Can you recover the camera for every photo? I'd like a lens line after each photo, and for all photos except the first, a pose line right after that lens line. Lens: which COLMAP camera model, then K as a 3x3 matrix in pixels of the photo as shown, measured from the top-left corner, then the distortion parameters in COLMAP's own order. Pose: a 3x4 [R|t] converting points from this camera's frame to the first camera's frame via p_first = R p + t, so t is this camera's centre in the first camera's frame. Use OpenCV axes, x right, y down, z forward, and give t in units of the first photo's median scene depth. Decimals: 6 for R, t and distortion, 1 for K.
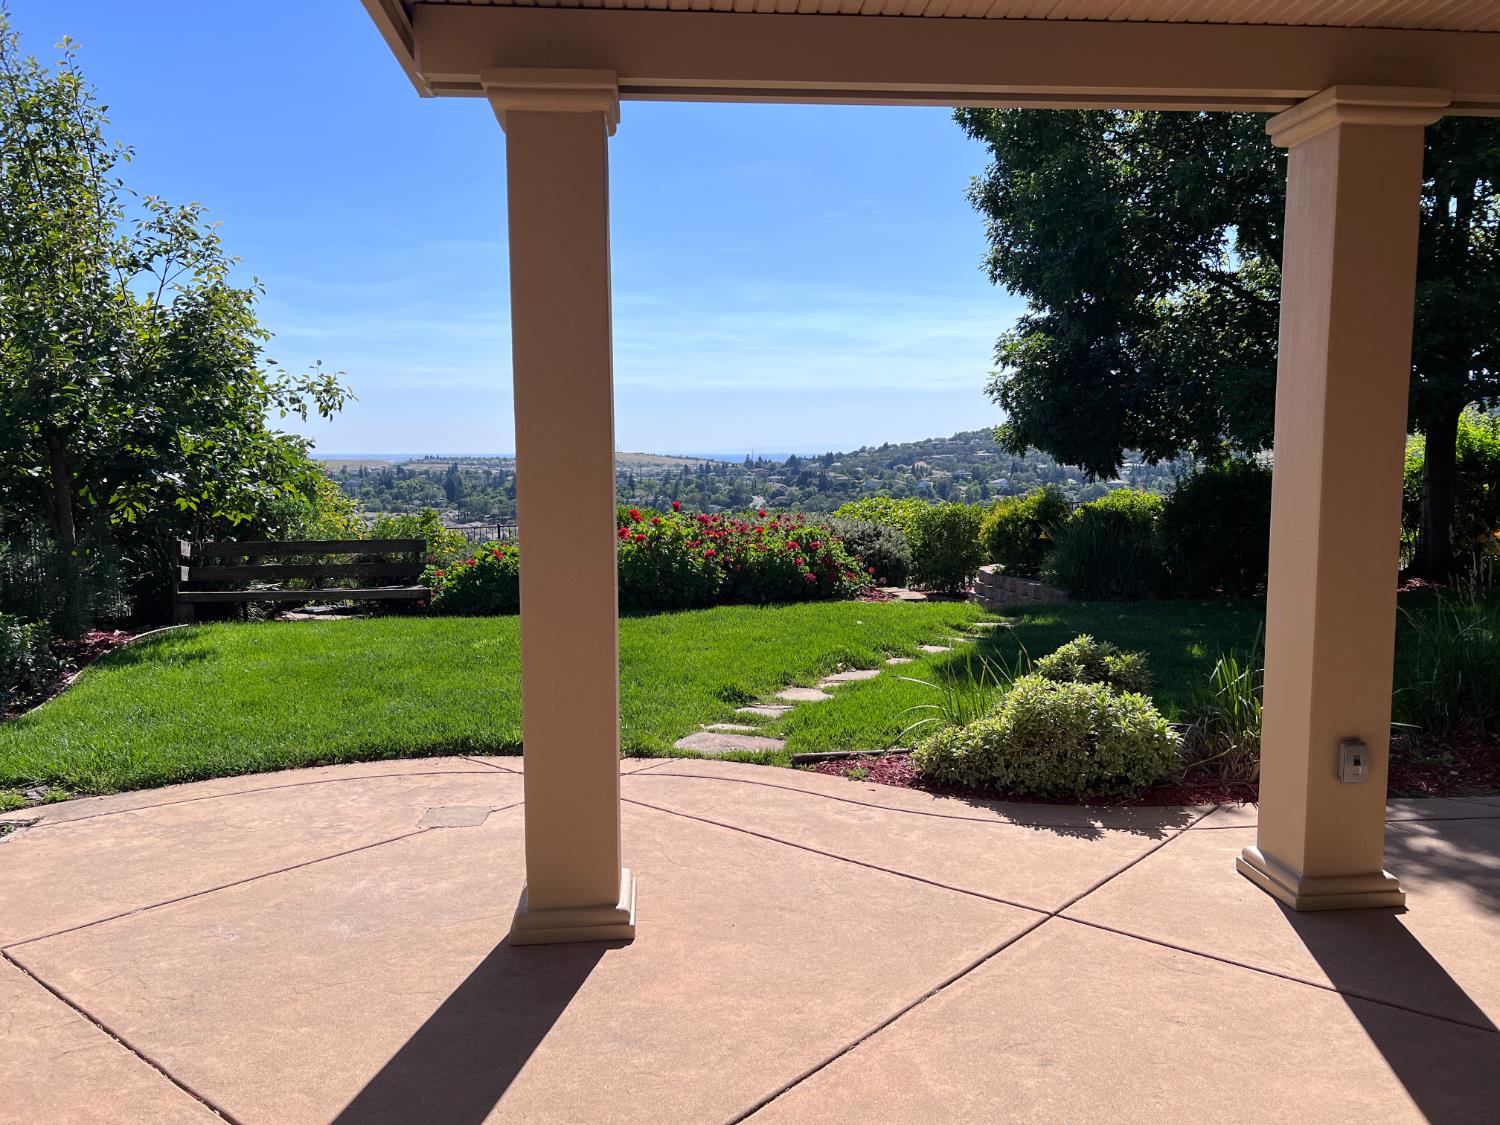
lens RADIAL K [[1122.4, 0, 756.6], [0, 1122.4, 559.4], [0, 0, 1]] dist [0.064632, -0.076001]
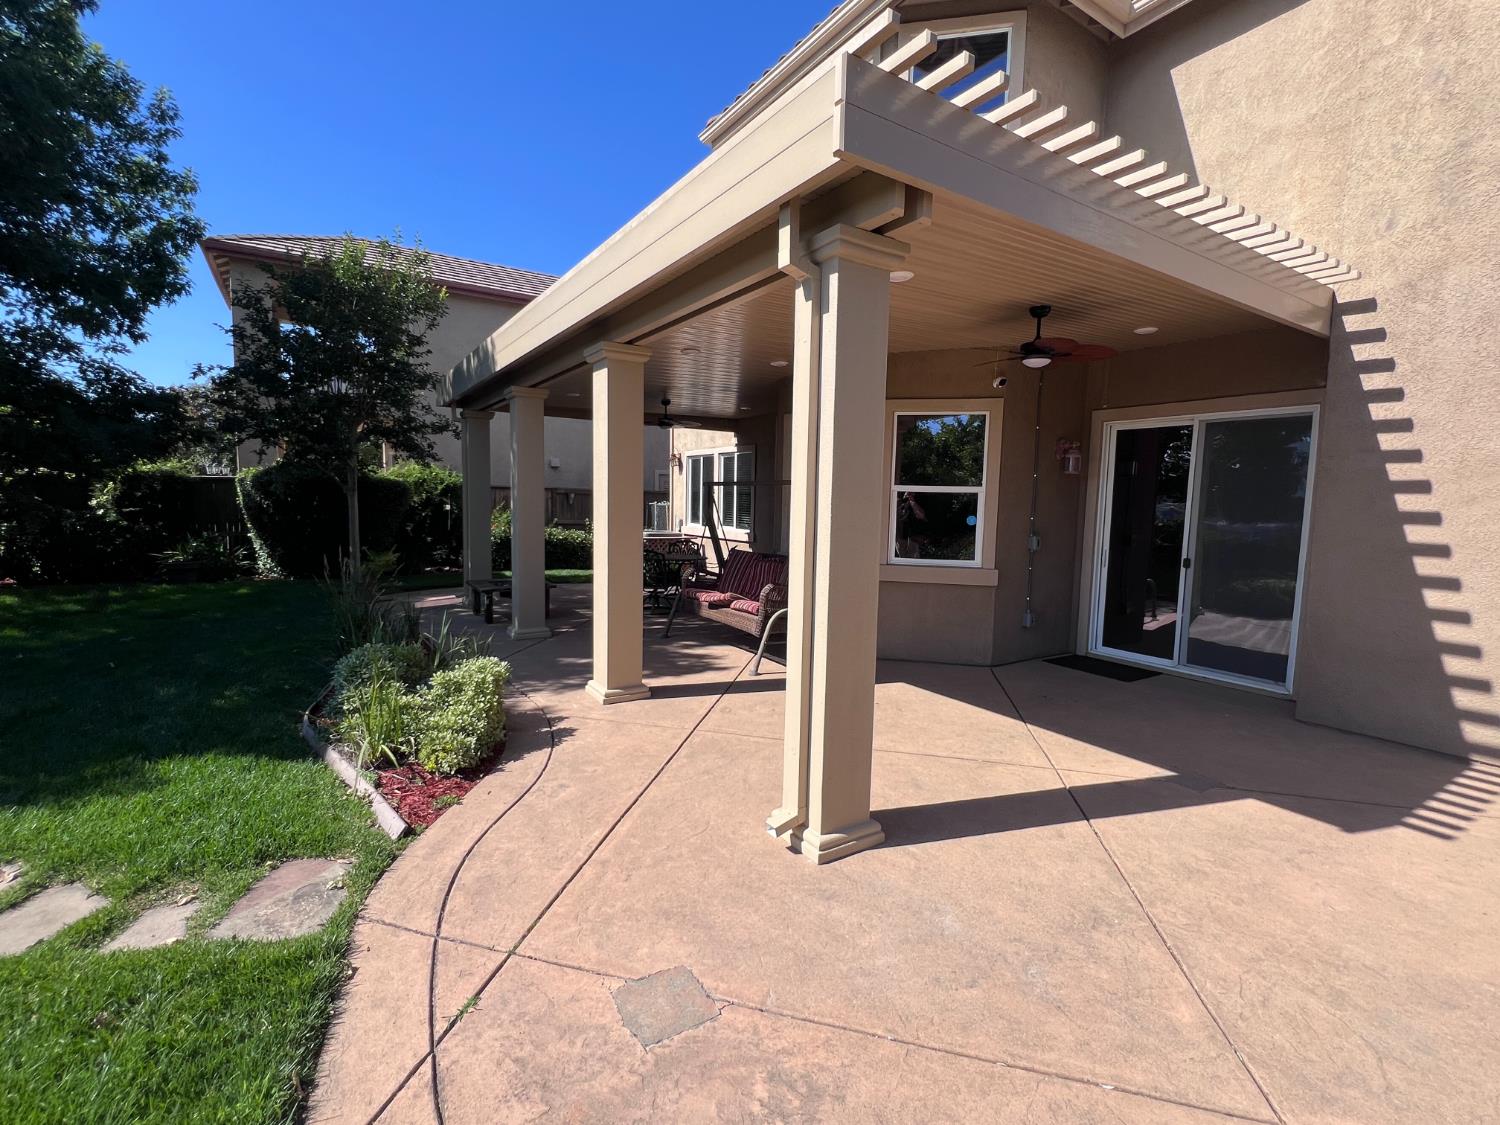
lens RADIAL K [[683.6, 0, 750.0], [0, 683.6, 562.5], [0, 0, 1]] dist [0.011258, -0.000101]
pose [[-0.460364, -0.085437, 0.883609, -0.601325], [0.074168, 0.988176, 0.134190, -0.098935], [-0.884627, 0.127312, -0.448584, 1.017149]]
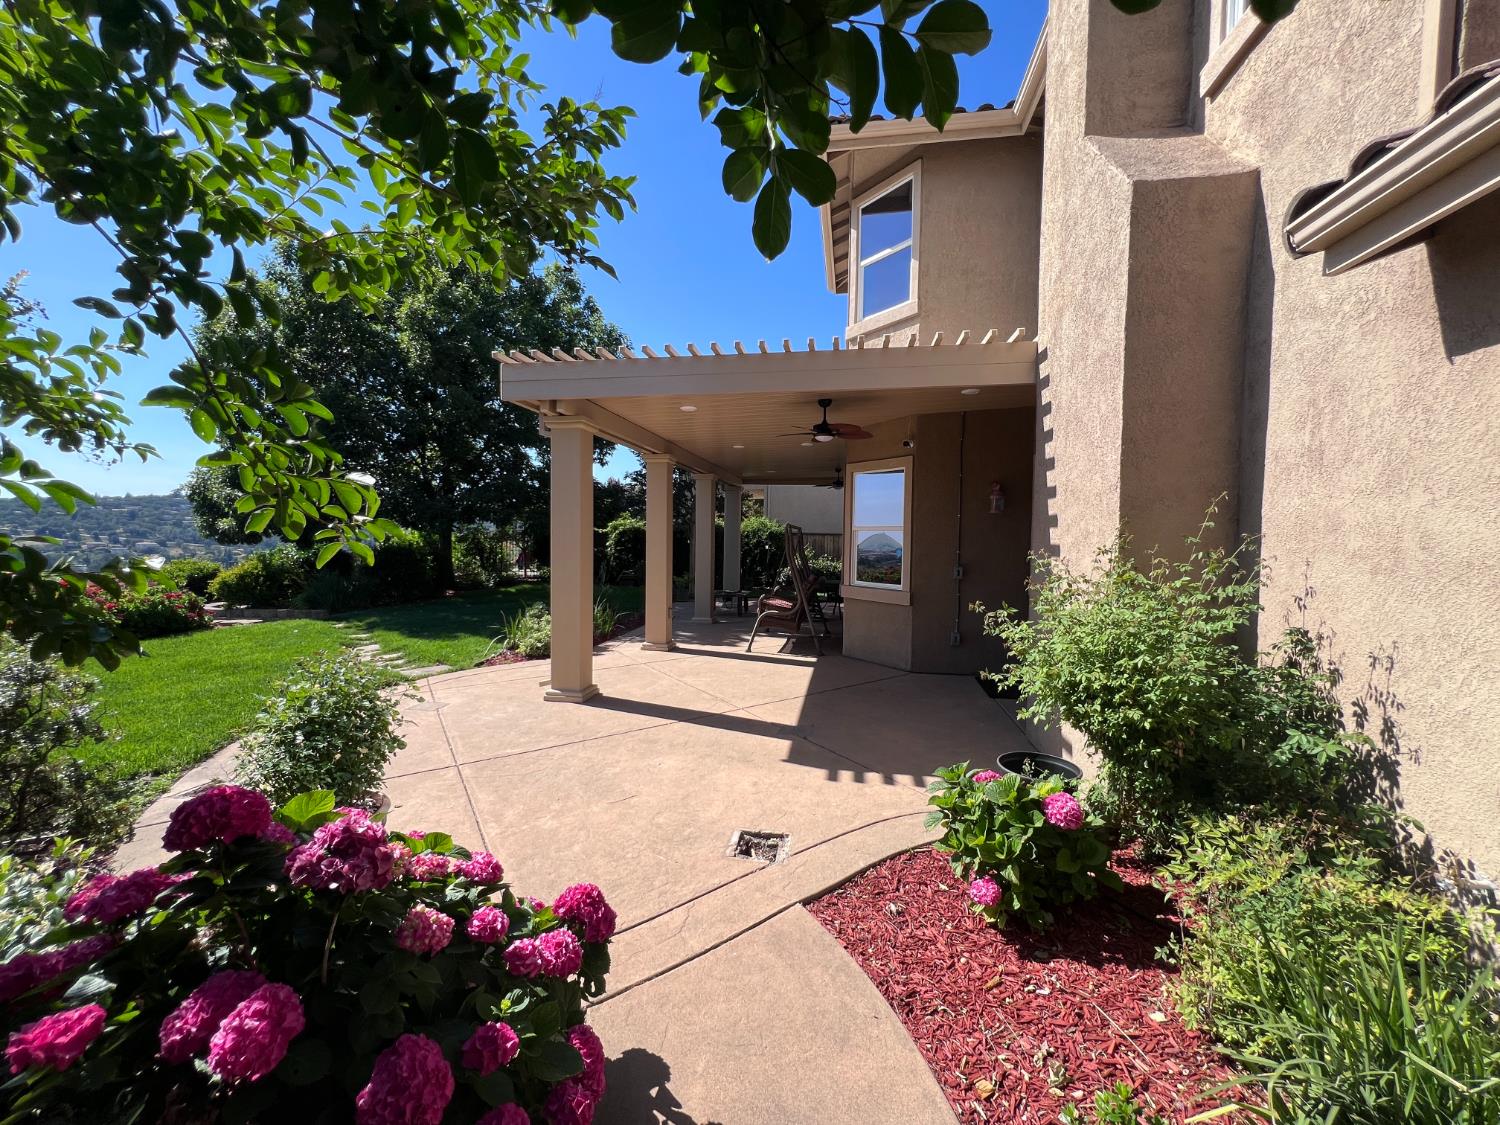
lens RADIAL K [[603.0, 0, 746.9], [0, 603.0, 559.3], [0, 0, 1]] dist [0.002282, 0.000058]
pose [[0.261180, -0.030584, 0.964805, -1.088536], [0.085253, 0.996323, 0.008504, -0.005388], [-0.961518, 0.080032, 0.262827, 0.095077]]
